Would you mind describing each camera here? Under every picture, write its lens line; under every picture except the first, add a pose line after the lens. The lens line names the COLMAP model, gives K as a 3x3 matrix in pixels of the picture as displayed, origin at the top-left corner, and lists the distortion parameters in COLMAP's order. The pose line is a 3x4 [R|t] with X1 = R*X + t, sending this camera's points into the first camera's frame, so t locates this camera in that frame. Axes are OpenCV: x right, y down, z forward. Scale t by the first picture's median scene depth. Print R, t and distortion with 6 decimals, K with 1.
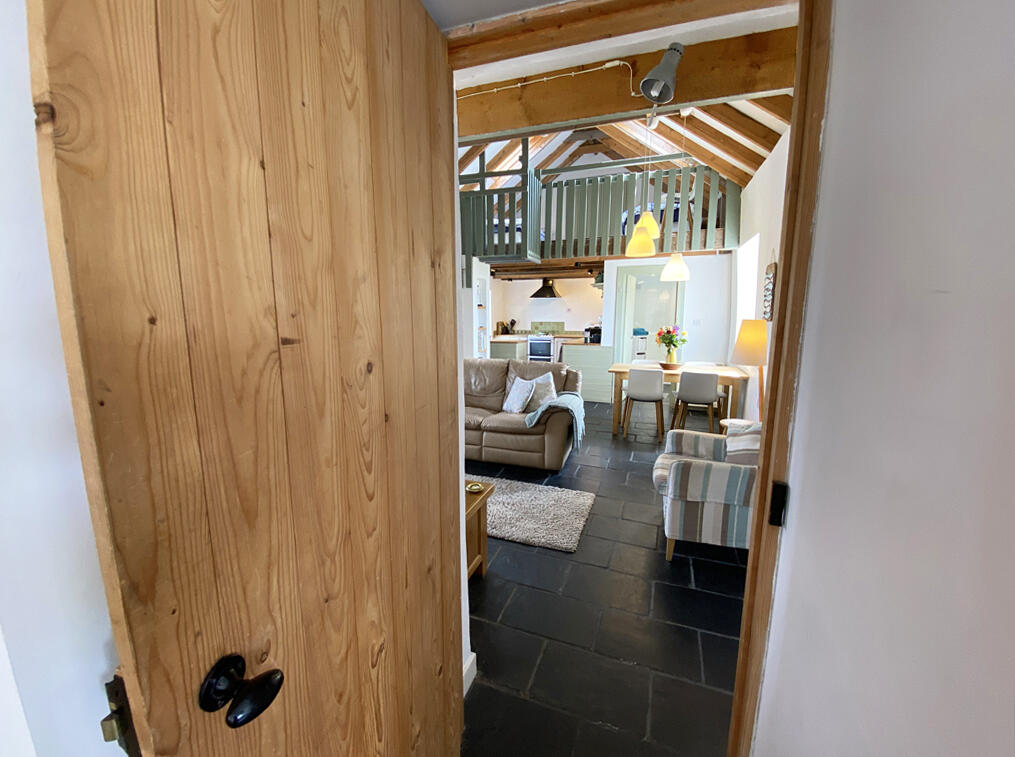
lens RADIAL K [[413.9, 0, 503.7], [0, 413.9, 381.3], [0, 0, 1]] dist [0.036487, -0.028283]
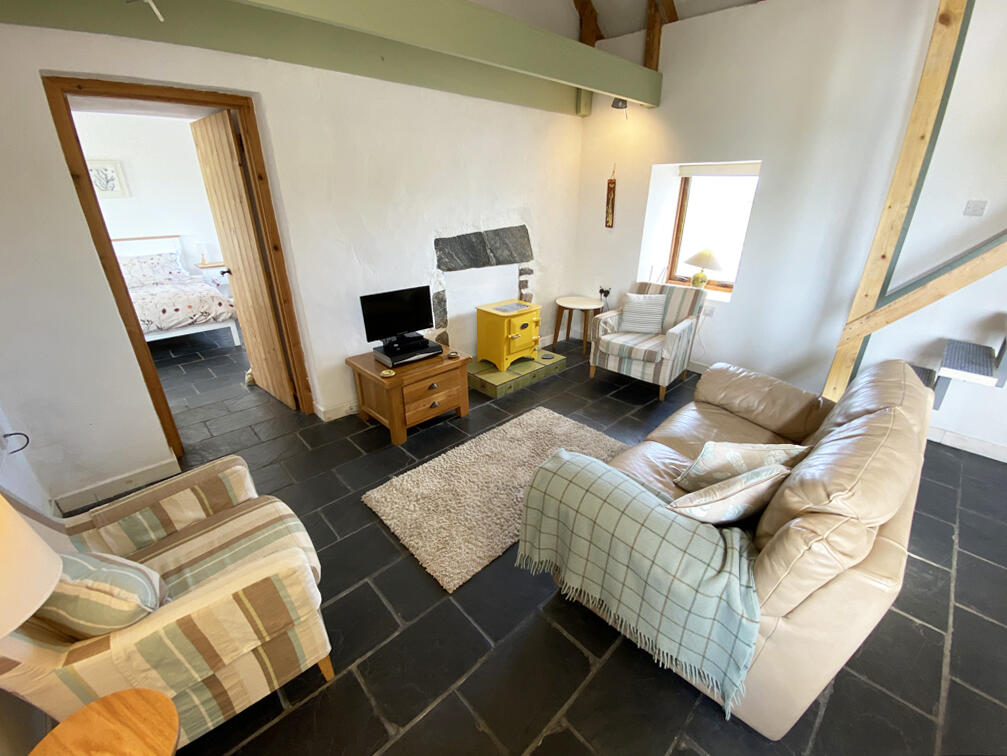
lens RADIAL K [[411.7, 0, 502.1], [0, 411.7, 376.3], [0, 0, 1]] dist [0.024870, -0.021128]
pose [[-0.425288, 0.360470, -0.830176, 0.316790], [-0.146779, 0.877649, 0.456276, -0.137781], [0.893077, 0.315901, -0.320344, 0.669804]]
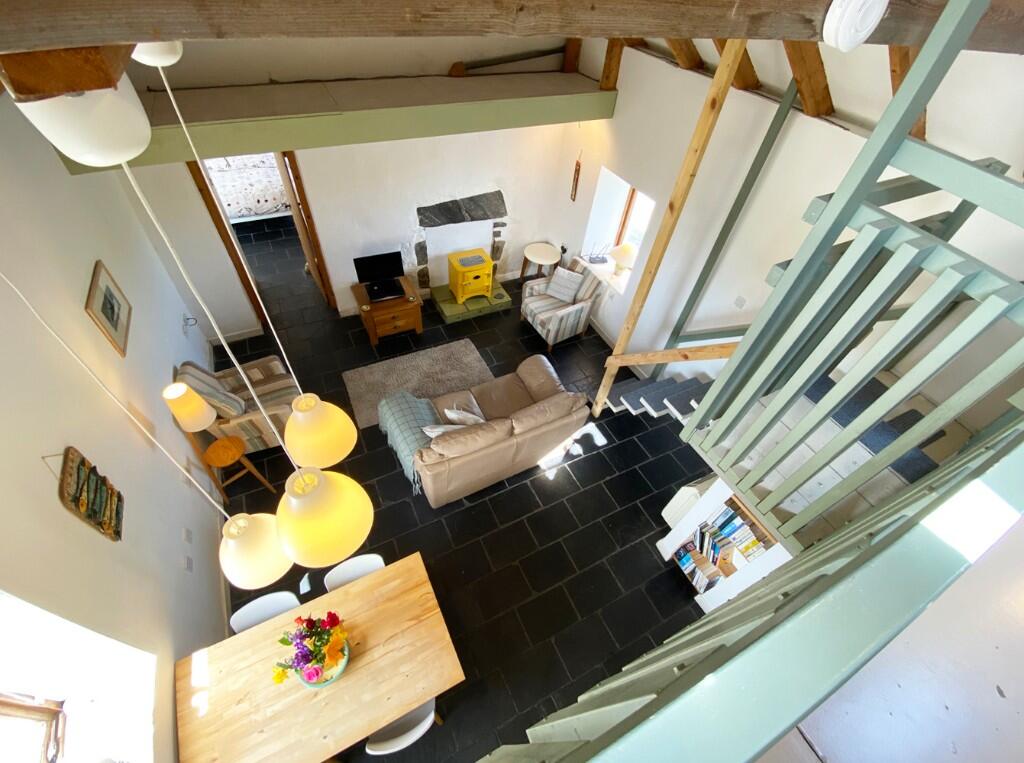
lens RADIAL K [[417.5, 0, 508.2], [0, 417.5, 384.3], [0, 0, 1]] dist [0.036487, -0.028283]
pose [[-0.670695, 0.519327, -0.529592, 0.310543], [-0.196104, 0.564434, 0.801847, -0.555476], [0.715340, 0.641650, -0.276721, 0.938336]]
